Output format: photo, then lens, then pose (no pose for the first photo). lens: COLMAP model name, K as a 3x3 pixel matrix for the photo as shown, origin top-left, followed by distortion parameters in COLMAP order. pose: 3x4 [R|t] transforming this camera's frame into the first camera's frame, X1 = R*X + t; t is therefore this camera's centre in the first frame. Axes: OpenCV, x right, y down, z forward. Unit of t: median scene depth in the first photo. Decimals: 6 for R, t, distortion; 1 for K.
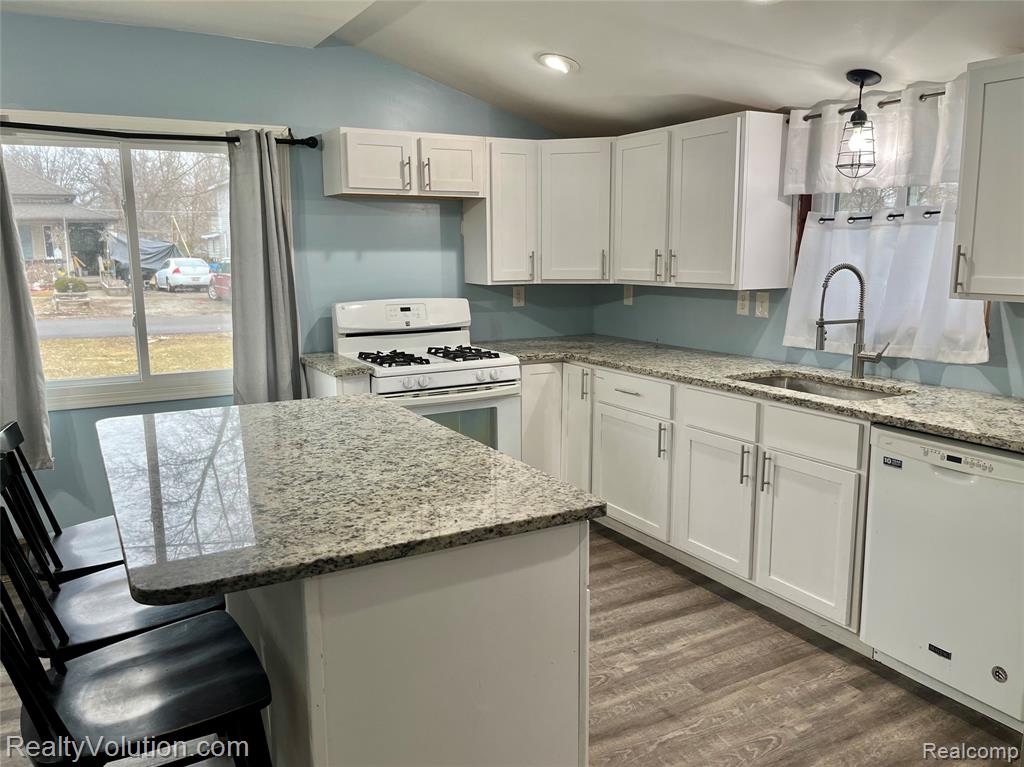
lens RADIAL K [[793.1, 0, 517.0], [0, 793.1, 382.4], [0, 0, 1]] dist [0.011281, -0.007117]
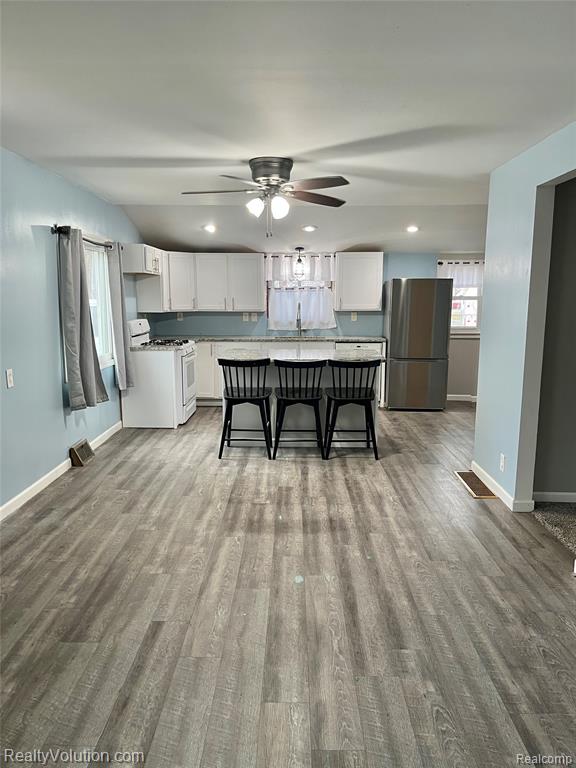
lens RADIAL K [[545.5, 0, 285.9], [0, 545.5, 381.4], [0, 0, 1]] dist [0.020938, -0.002823]
pose [[0.509913, -0.124137, 0.851222, -1.725242], [0.136717, 0.988650, 0.062281, 0.035223], [-0.849292, 0.084619, 0.521097, -0.155965]]
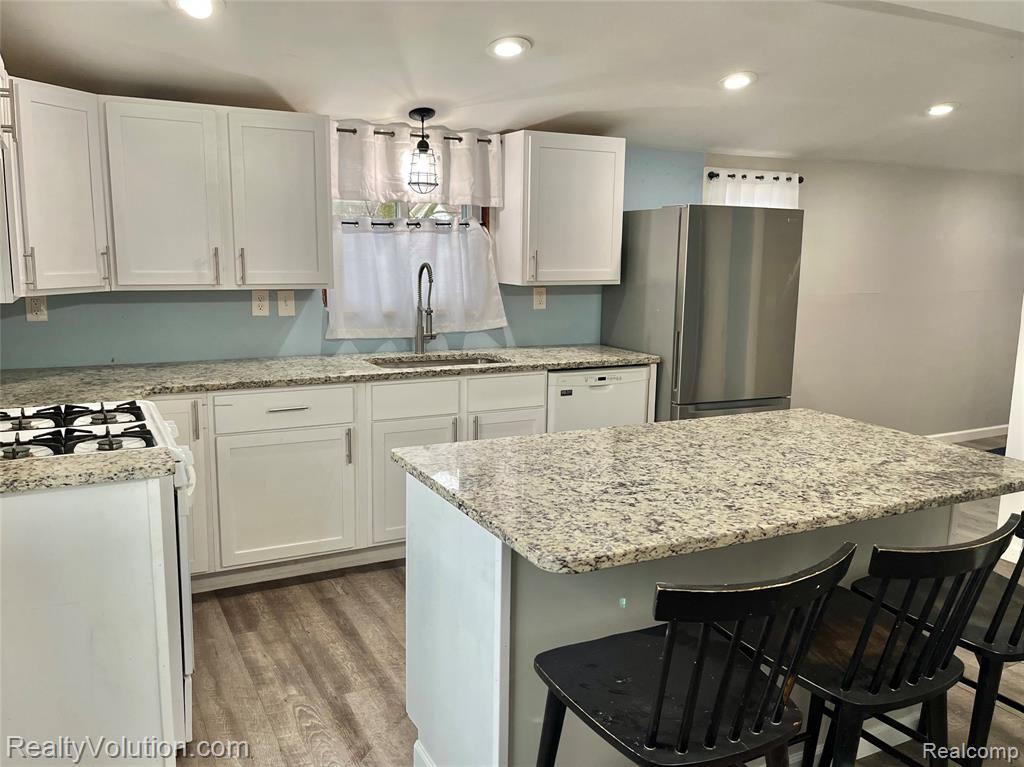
lens RADIAL K [[831.7, 0, 511.7], [0, 831.7, 379.5], [0, 0, 1]] dist [0.013221, -0.023760]
pose [[0.040118, -0.150489, 0.987797, -0.924154], [0.148870, 0.978459, 0.143021, -0.140831], [-0.988043, 0.141316, 0.061657, 0.840420]]
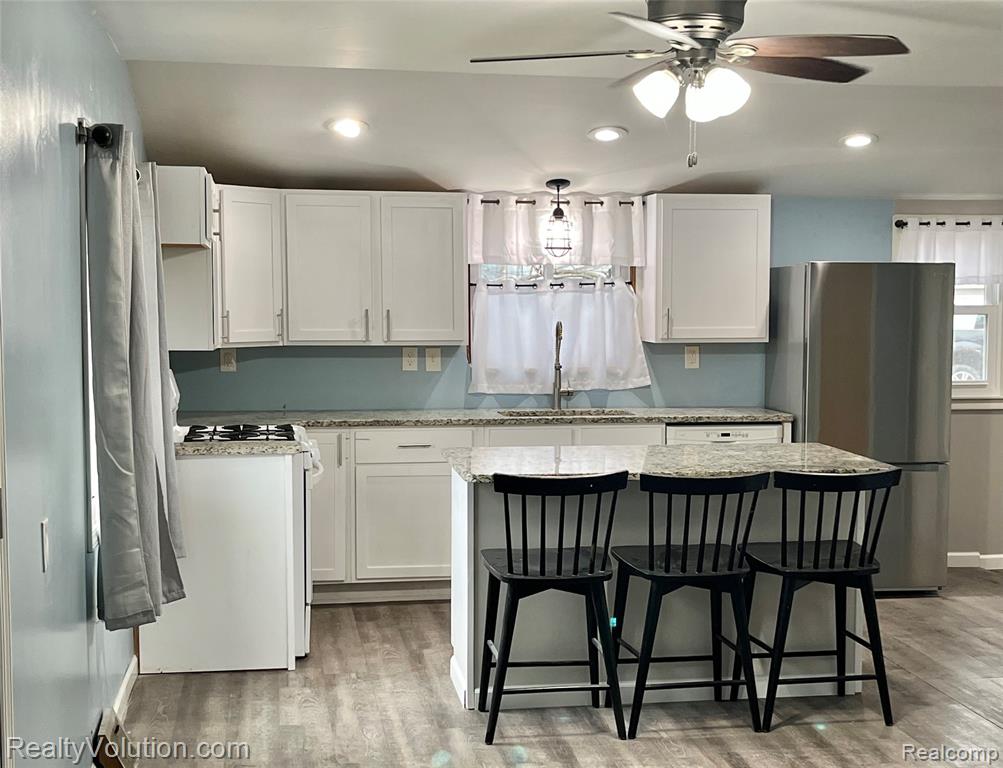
lens RADIAL K [[1509.5, 0, 551.6], [0, 1509.5, 399.8], [0, 0, 1]] dist [0.053400, 0.000000]
pose [[0.338690, -0.055969, 0.939232, -1.996267], [0.149874, 0.988693, 0.004871, -0.036656], [-0.928885, 0.139117, 0.343249, 0.183715]]
